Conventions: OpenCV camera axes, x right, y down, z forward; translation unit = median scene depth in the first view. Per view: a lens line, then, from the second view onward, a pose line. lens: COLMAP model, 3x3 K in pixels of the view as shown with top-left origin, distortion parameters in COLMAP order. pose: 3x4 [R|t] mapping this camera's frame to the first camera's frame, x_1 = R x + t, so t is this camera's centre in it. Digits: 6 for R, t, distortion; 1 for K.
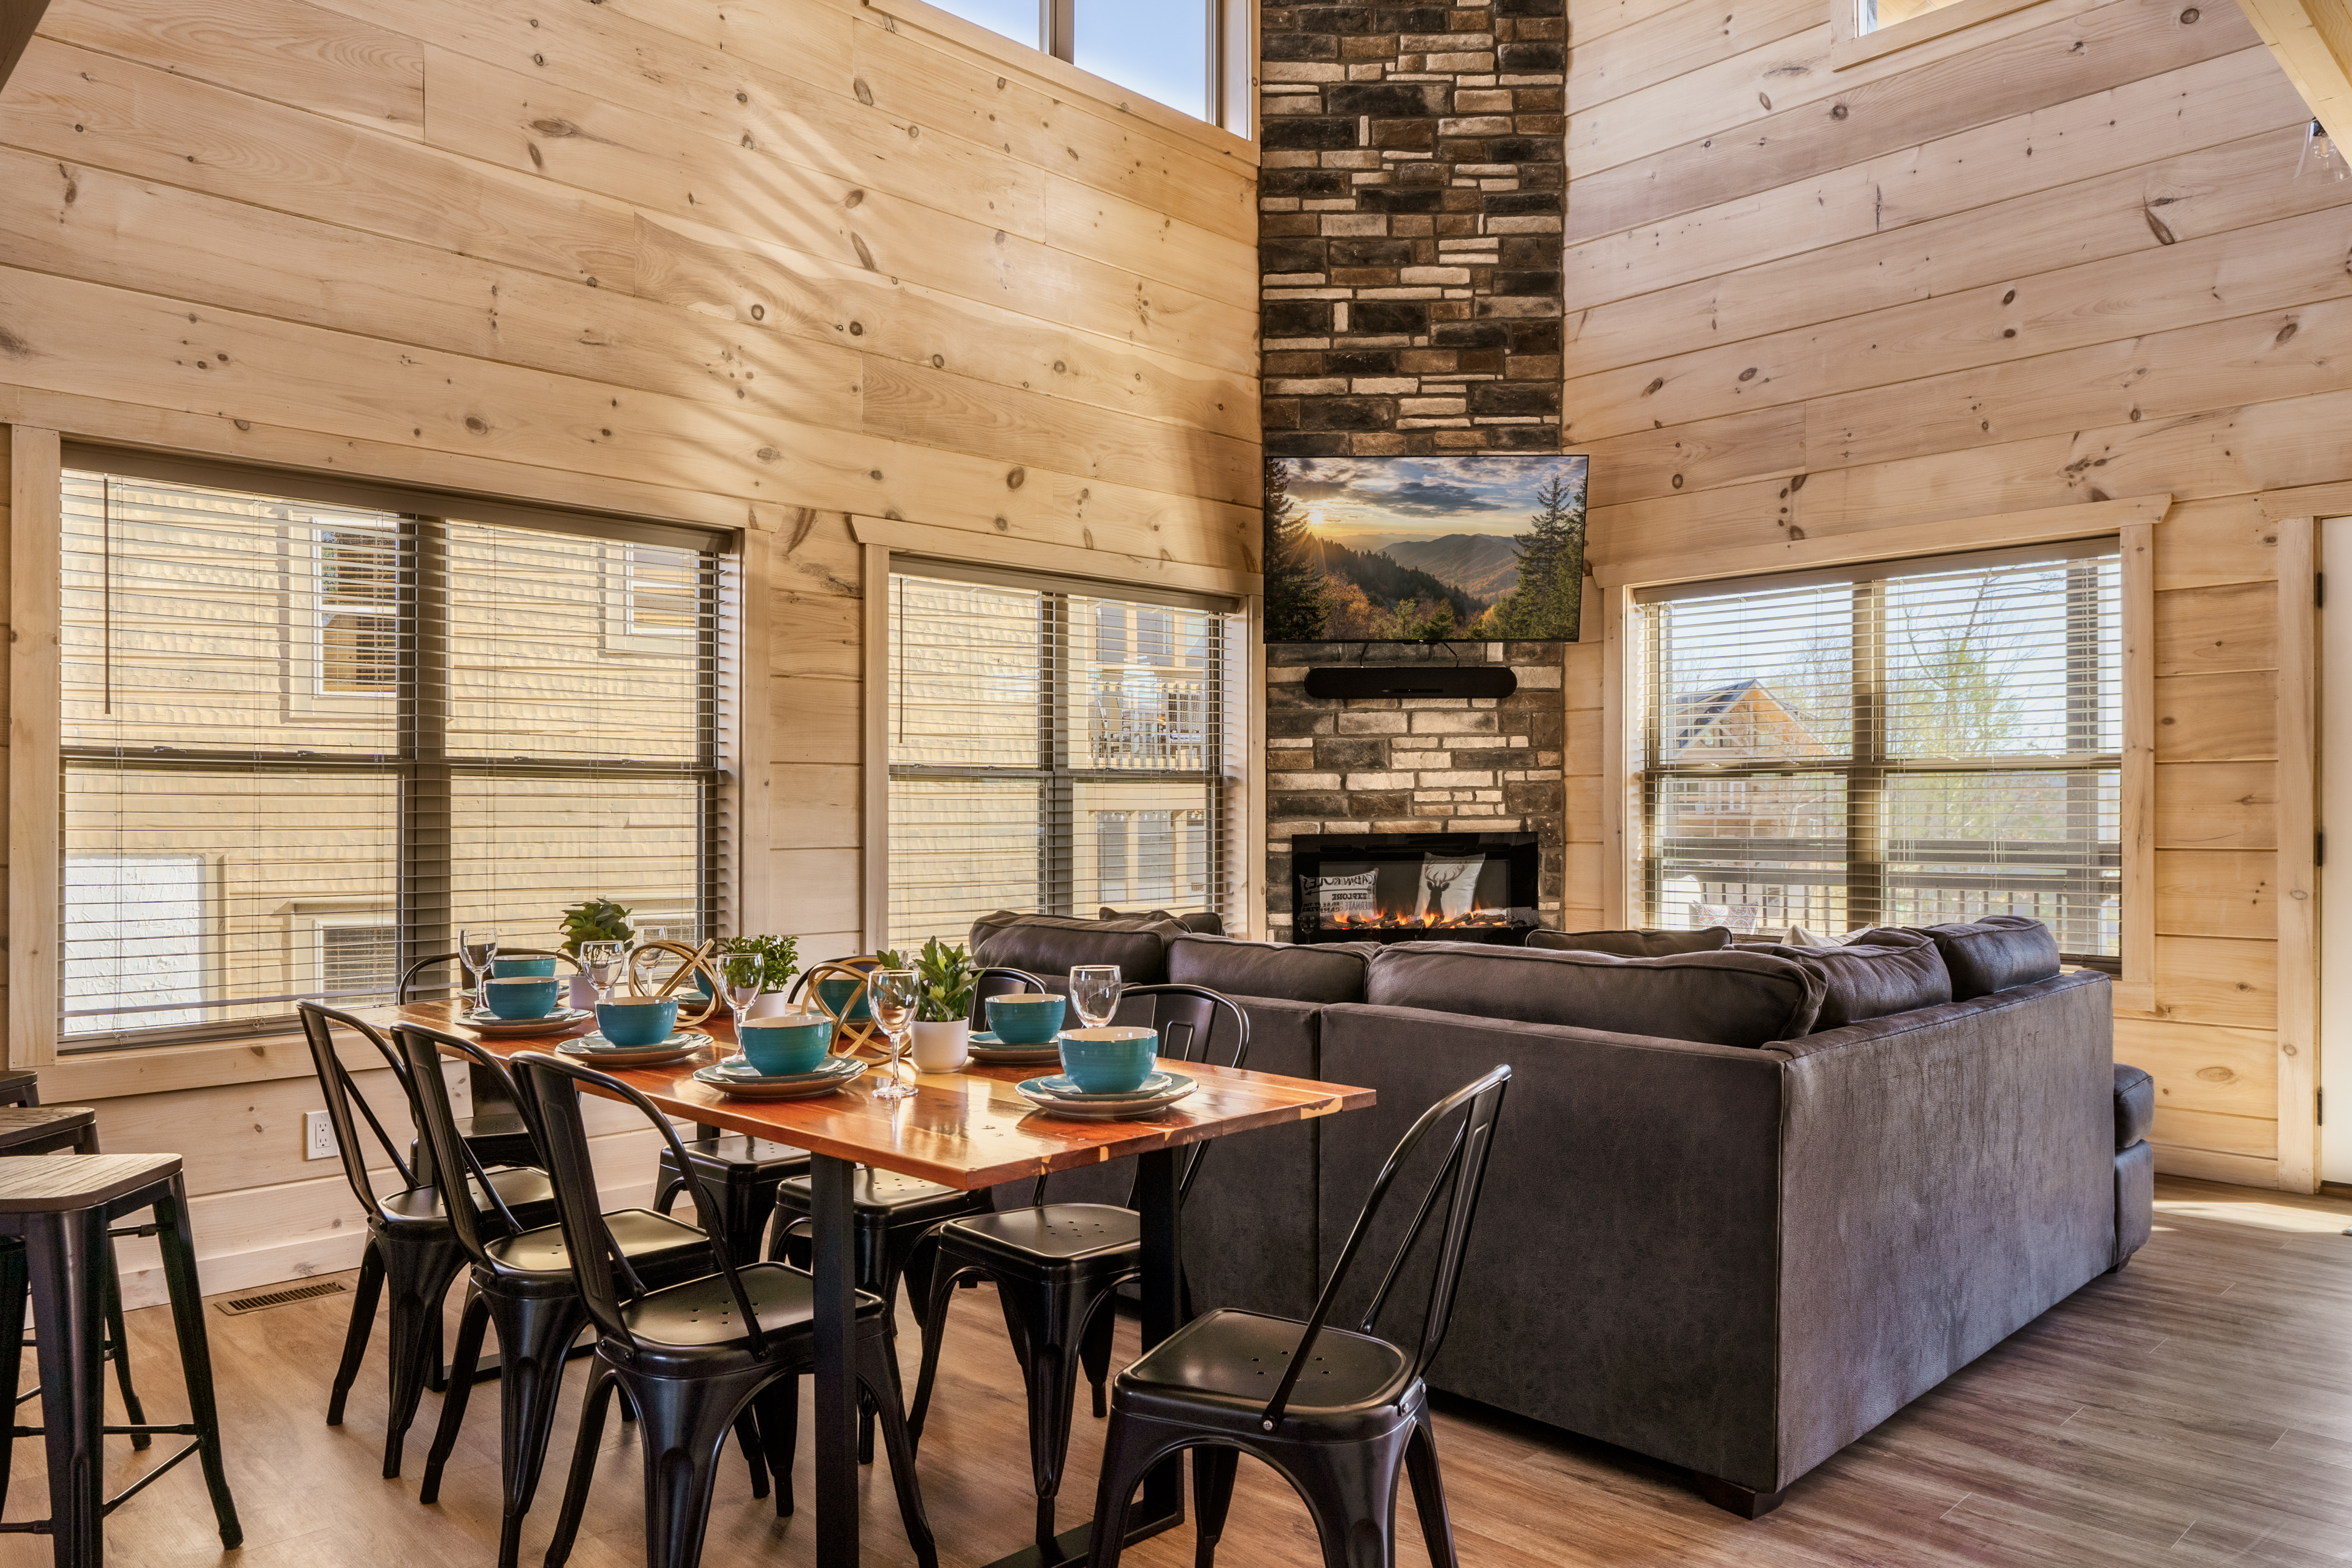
lens RADIAL K [[1608.6, 0, 1169.2], [0, 1608.6, 819.5], [0, 0, 1]] dist [0.000805, 0.002307]
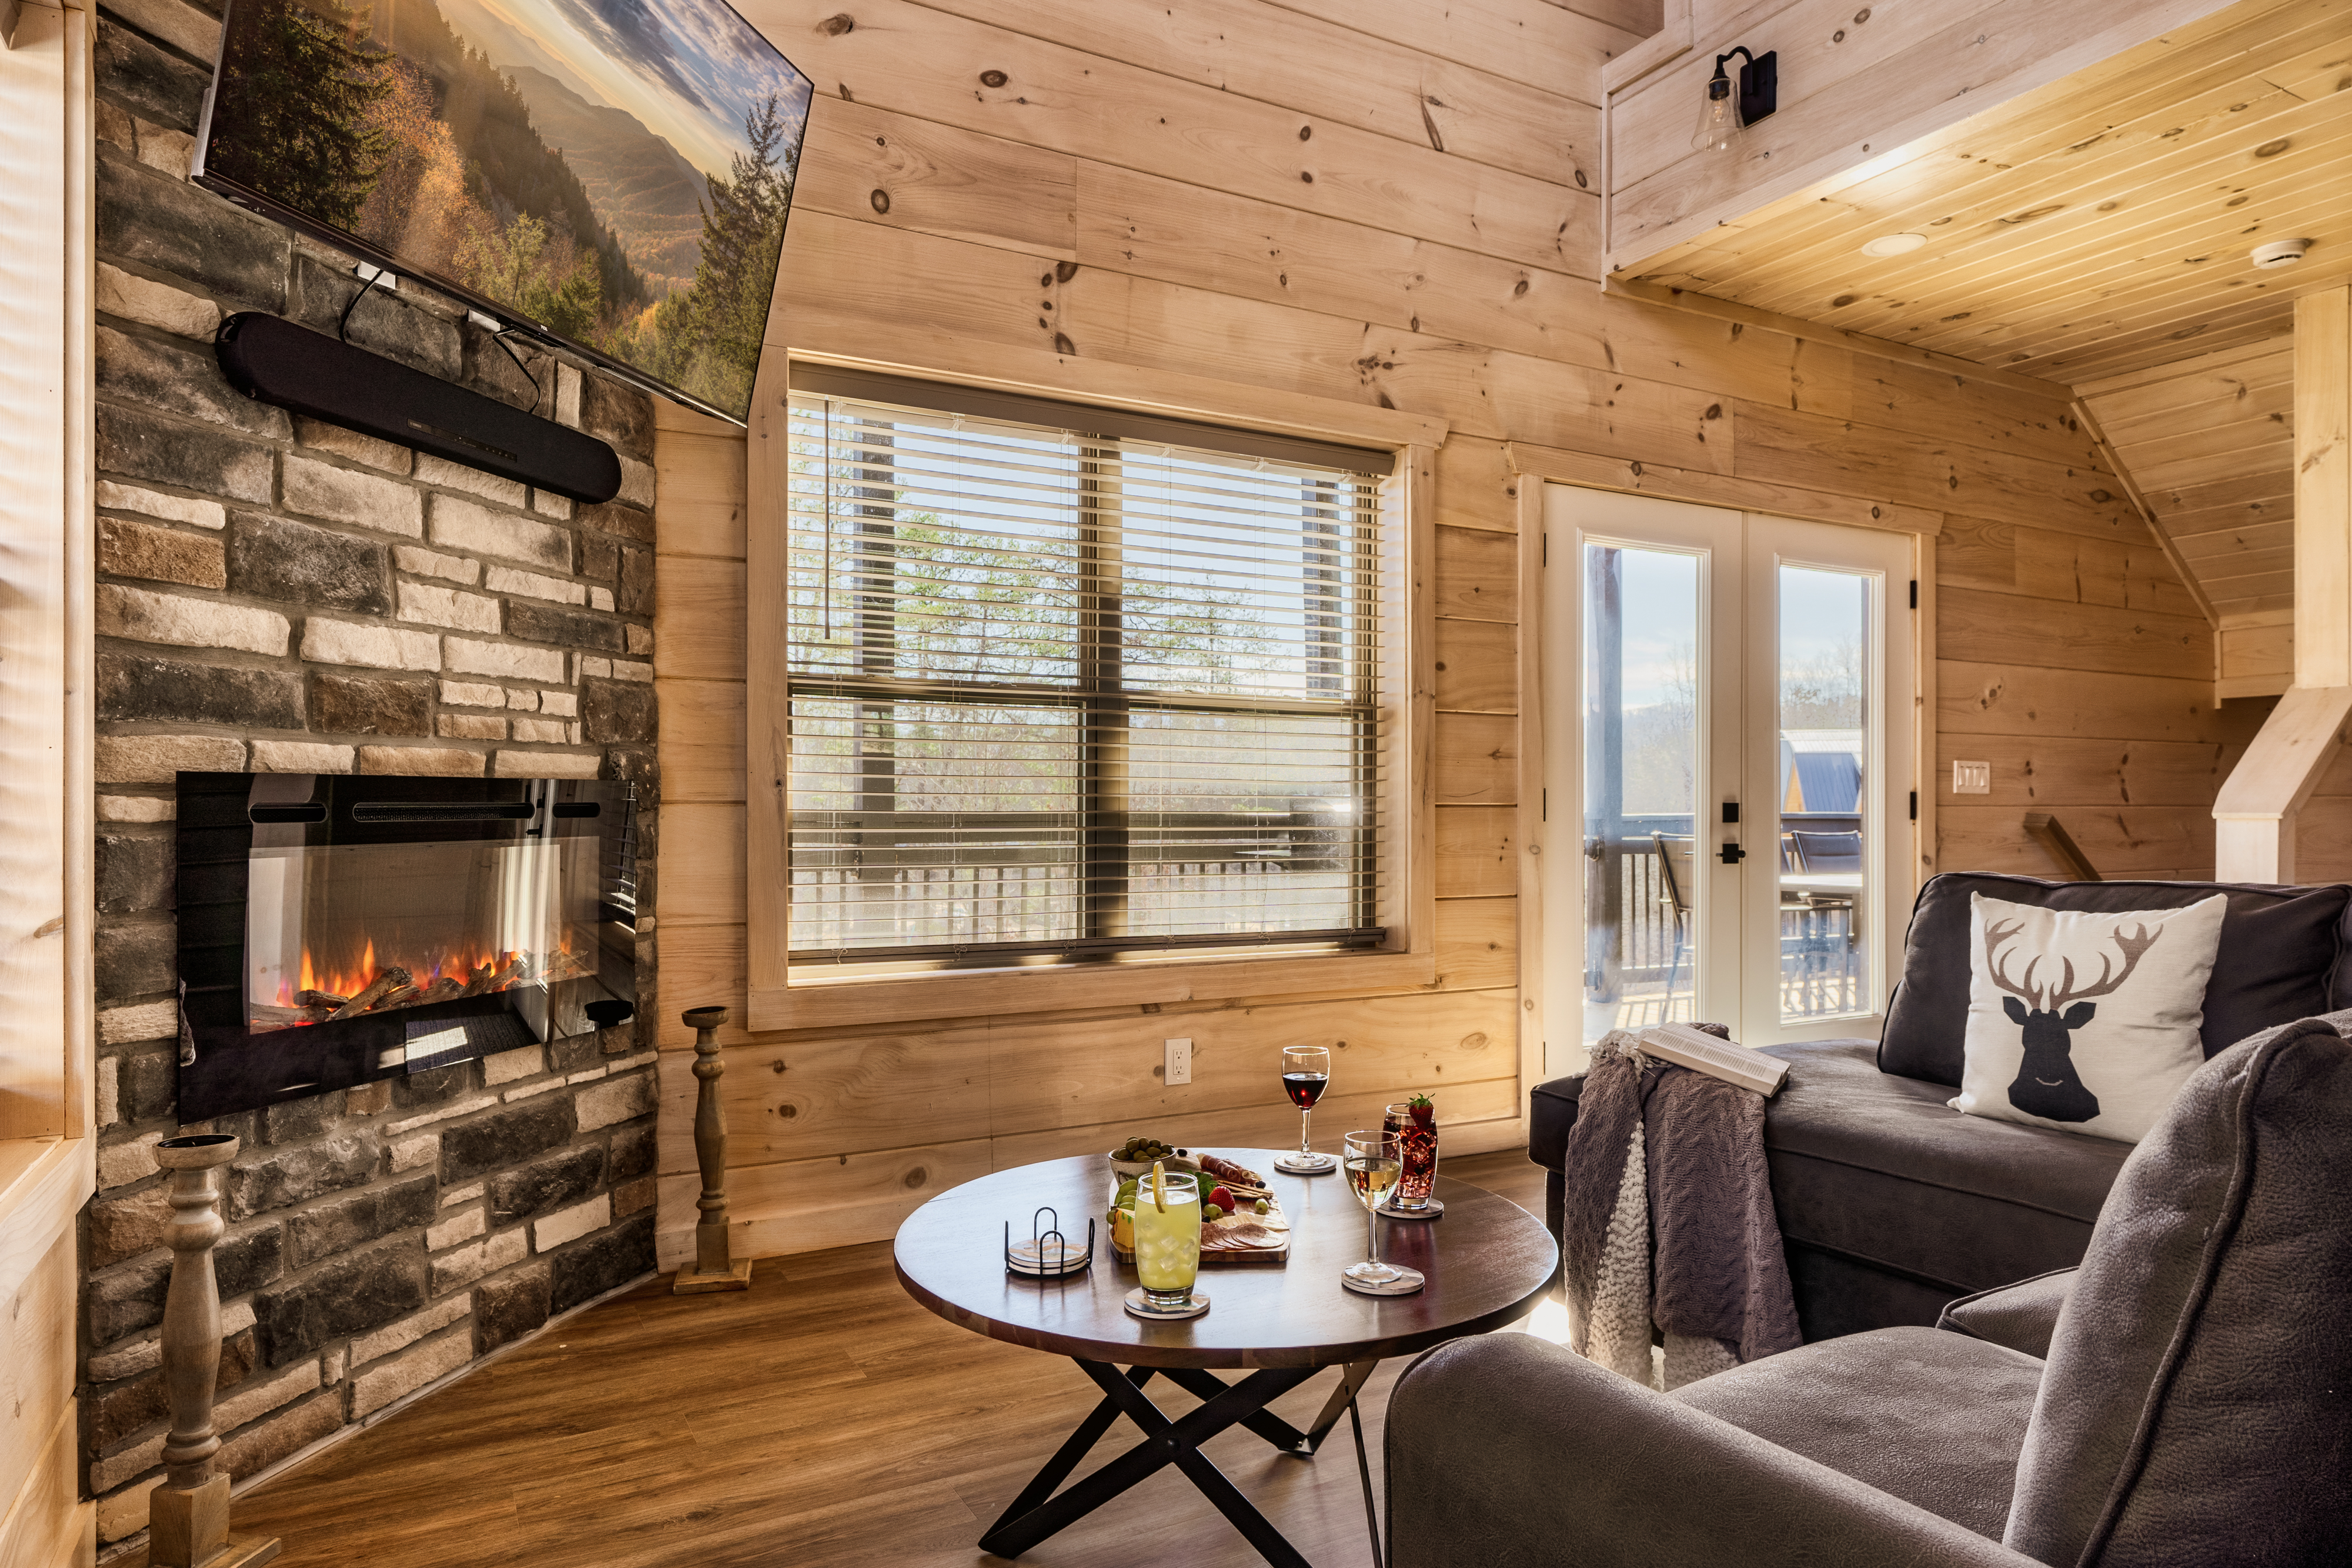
lens RADIAL K [[1425.6, 0, 1172.2], [0, 1425.6, 816.8], [0, 0, 1]] dist [-0.003932, 0.000872]
pose [[0.271940, -0.000107, 0.962314, -0.158693], [0.000299, 1.000000, 0.000026, 0.019023], [-0.962314, 0.000280, 0.271940, 0.710730]]
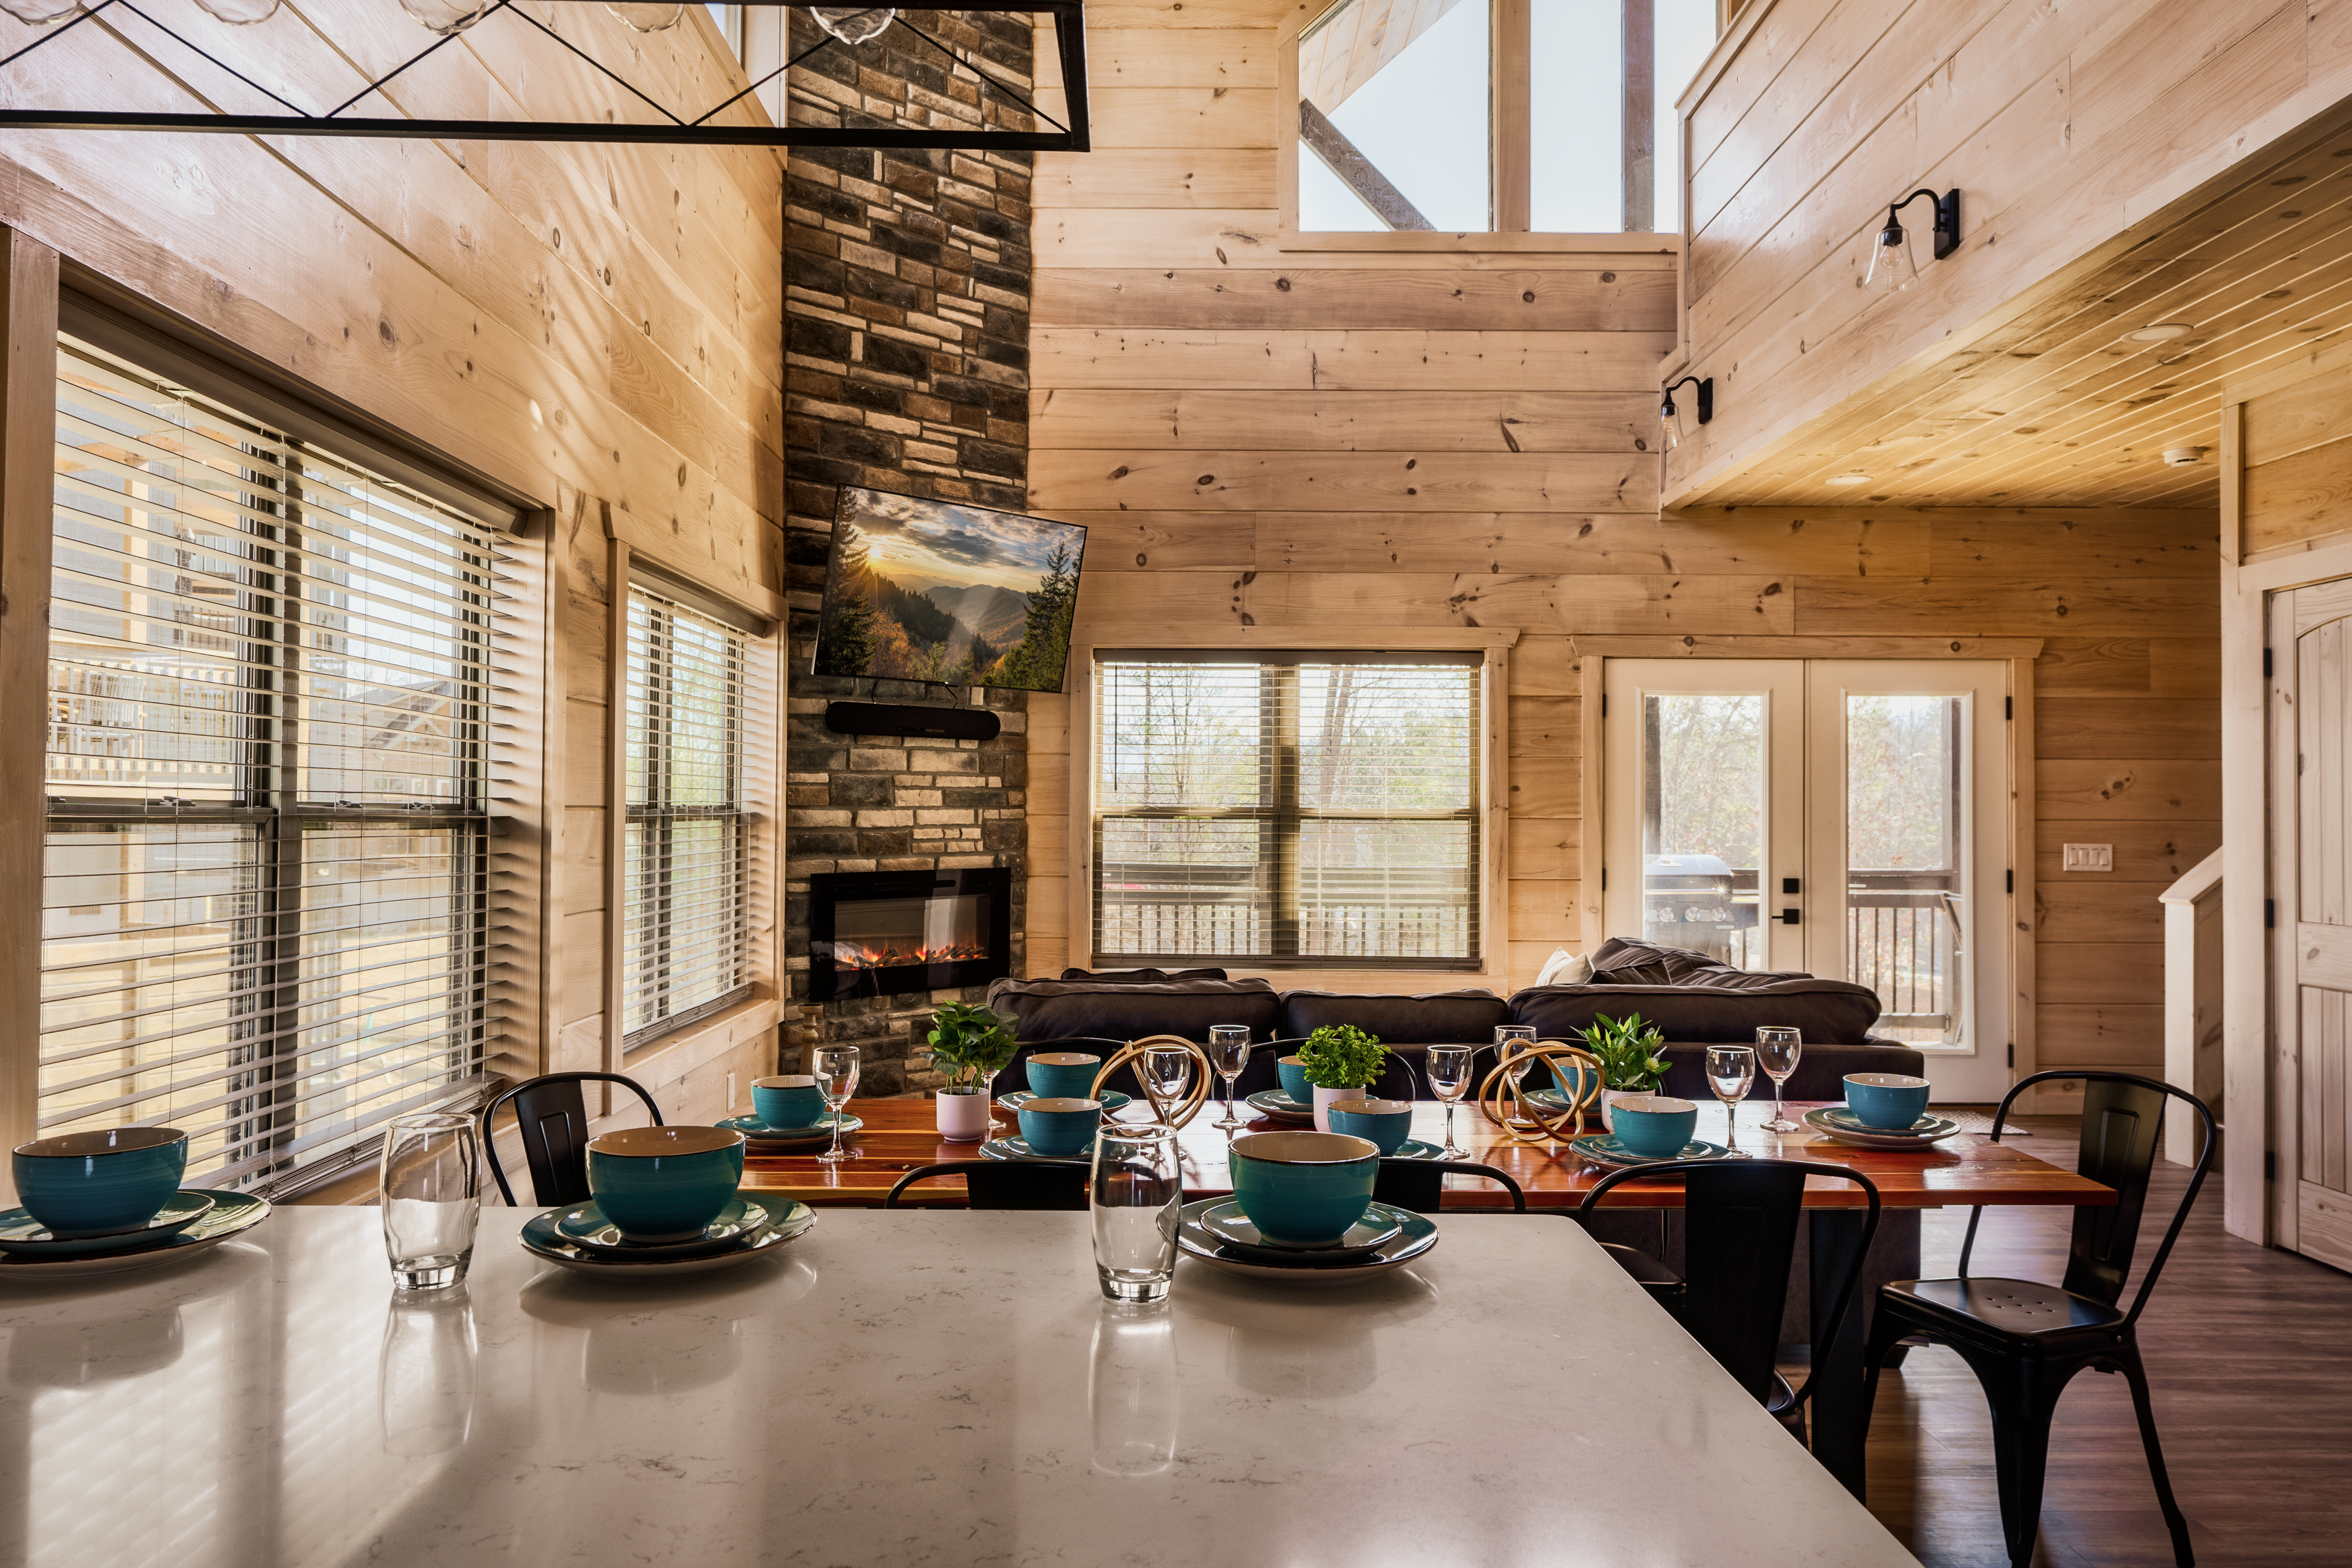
lens RADIAL K [[1615.9, 0, 1176.0], [0, 1615.9, 784.0], [0, 0, 1]] dist [-0.000401, 0.001664]
pose [[0.696606, 0.021768, 0.717123, -0.461252], [-0.006941, 0.999697, -0.023604, -0.022832], [-0.717420, 0.011465, 0.696547, 0.174910]]
